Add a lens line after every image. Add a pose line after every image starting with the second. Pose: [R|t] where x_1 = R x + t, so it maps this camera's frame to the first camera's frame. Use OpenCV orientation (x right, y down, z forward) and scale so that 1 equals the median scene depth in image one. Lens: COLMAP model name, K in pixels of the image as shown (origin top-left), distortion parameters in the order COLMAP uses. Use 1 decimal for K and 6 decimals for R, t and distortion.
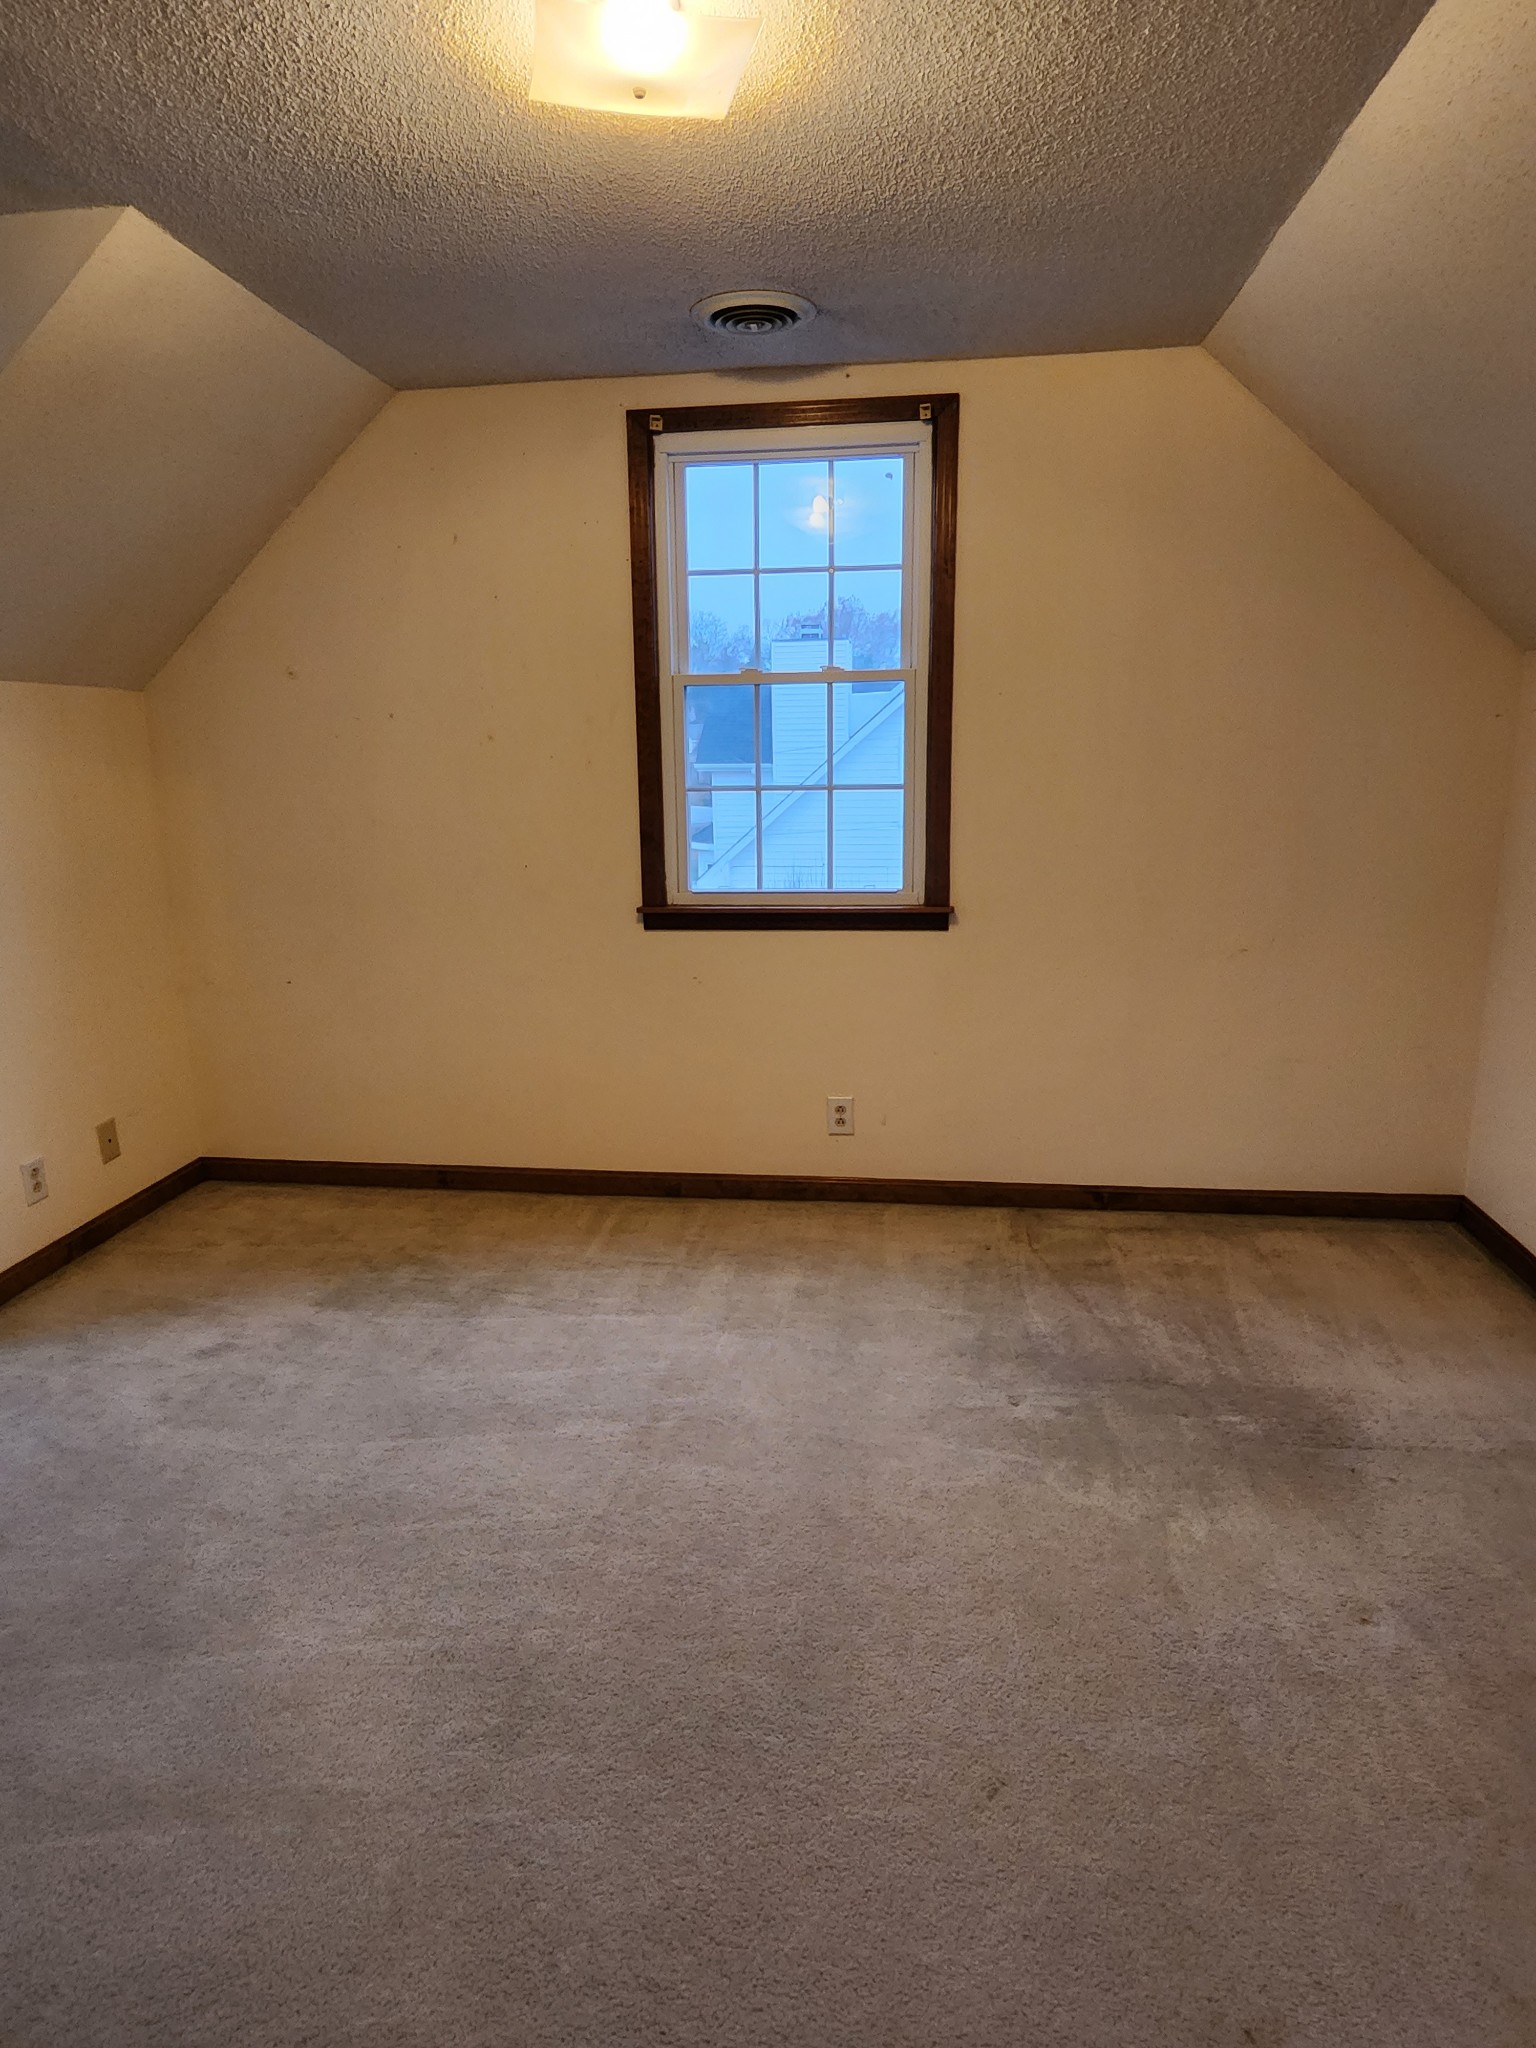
lens RADIAL K [[1227.0, 0, 763.6], [0, 1227.0, 1022.9], [0, 0, 1]] dist [-0.003301, 0.001174]
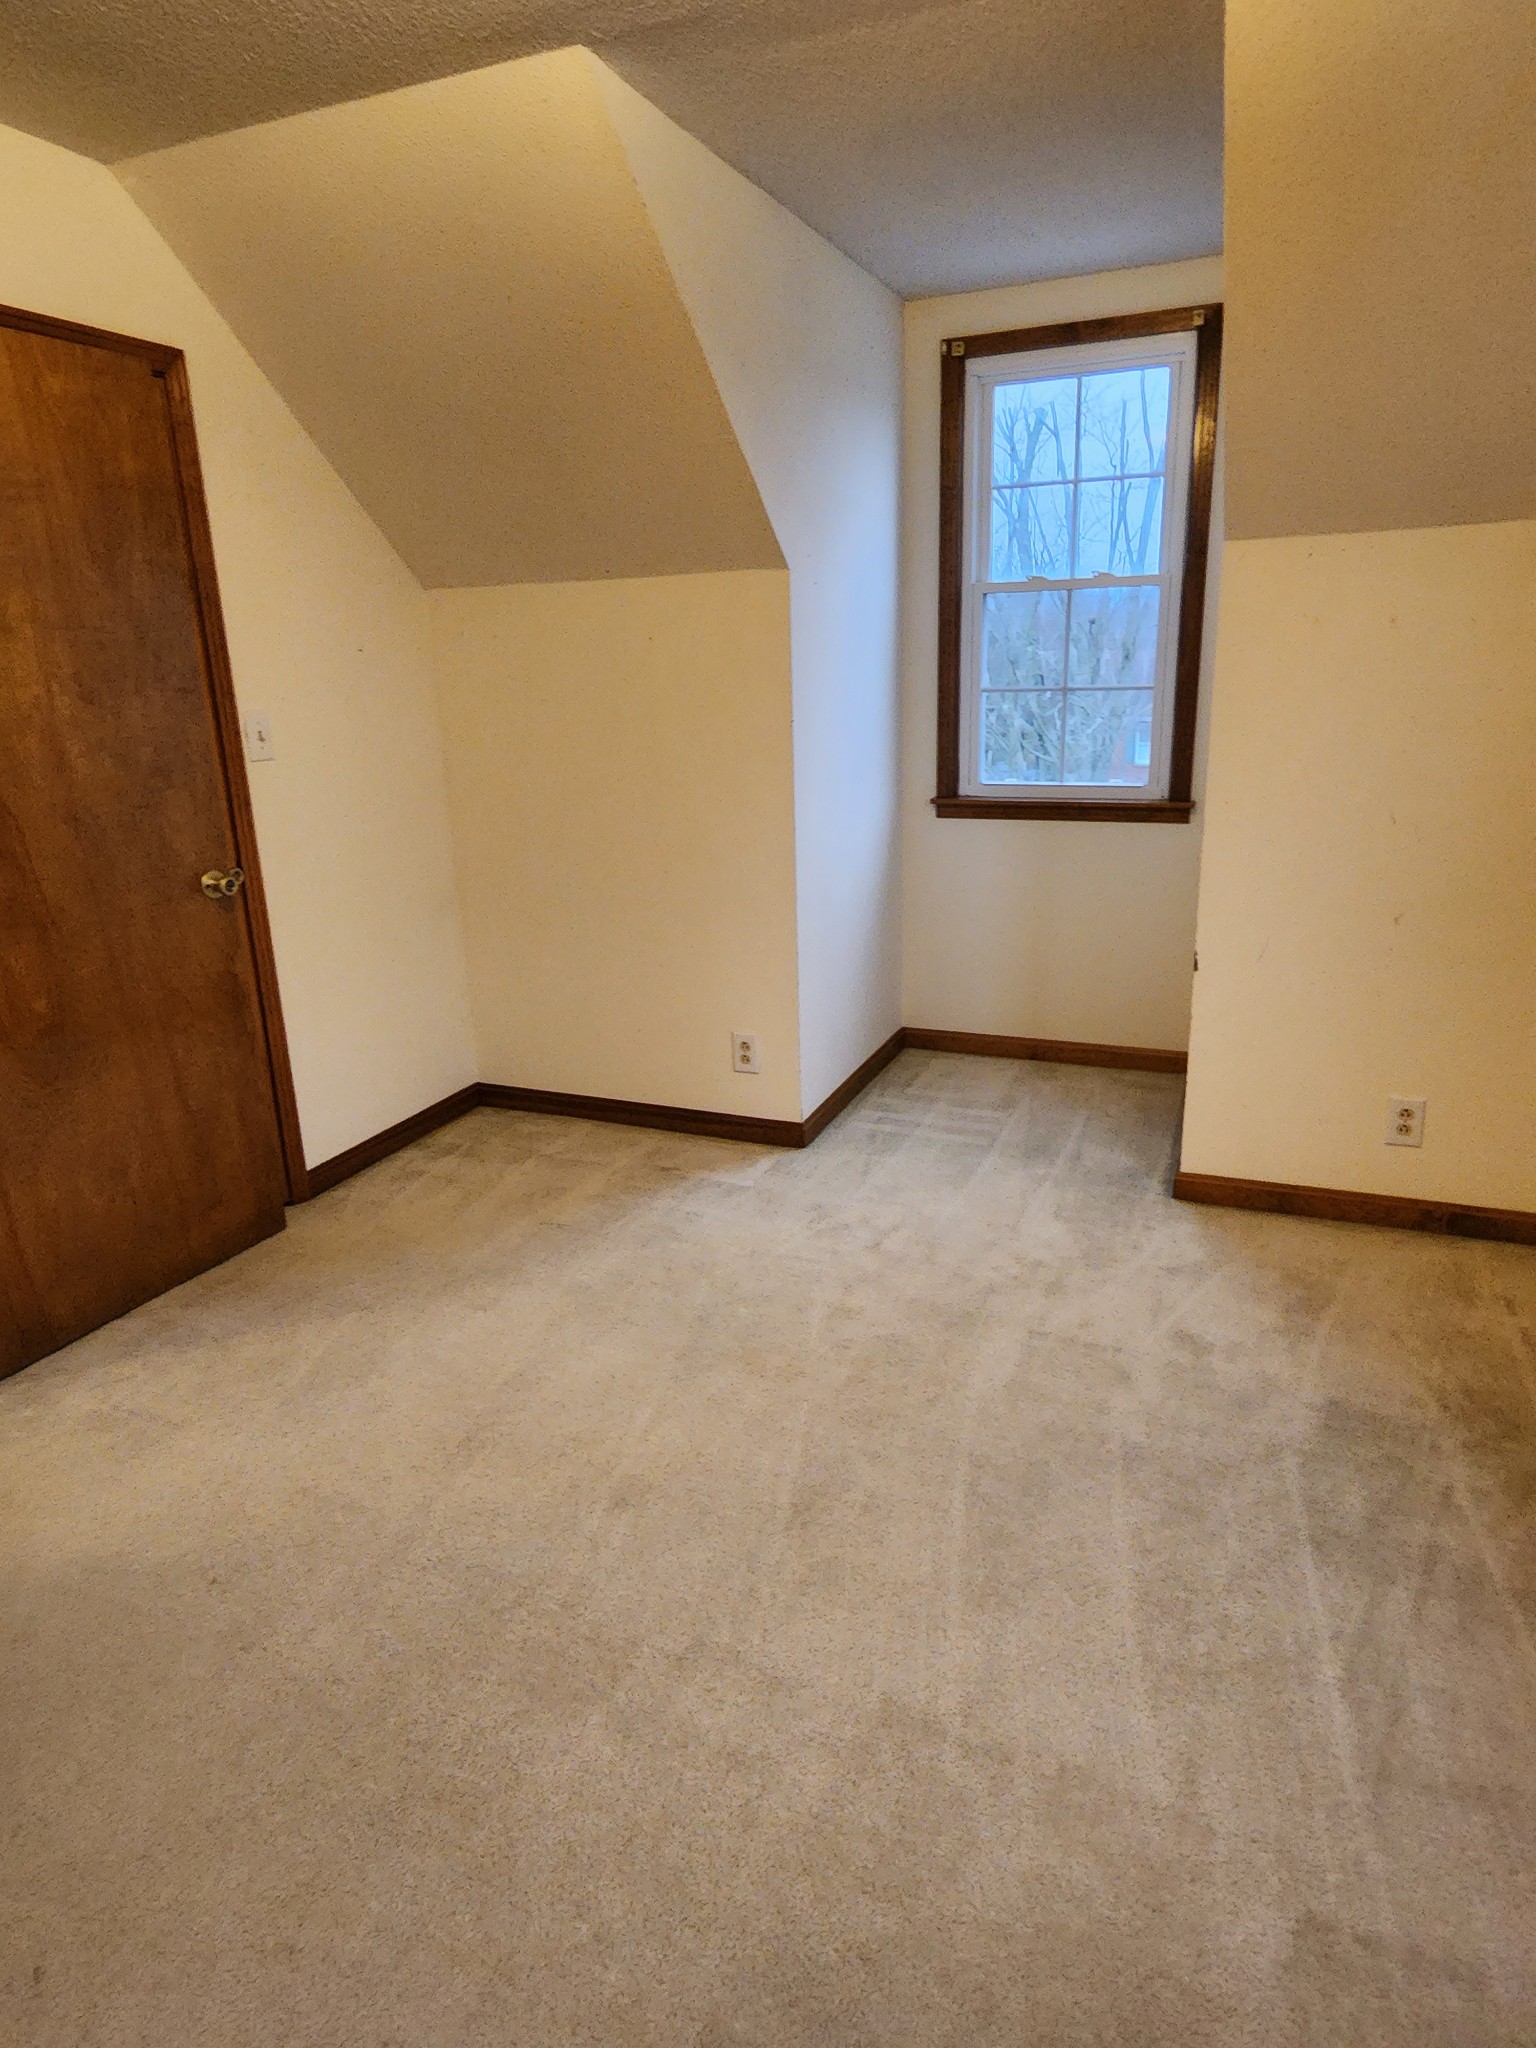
lens RADIAL K [[1227.0, 0, 763.1], [0, 1227.0, 1024.6], [0, 0, 1]] dist [-0.003301, 0.001174]
pose [[-0.280107, 0.295592, -0.913326, 0.320217], [-0.183786, 0.917301, 0.353243, -0.166080], [0.942212, 0.266802, -0.202617, 0.768189]]
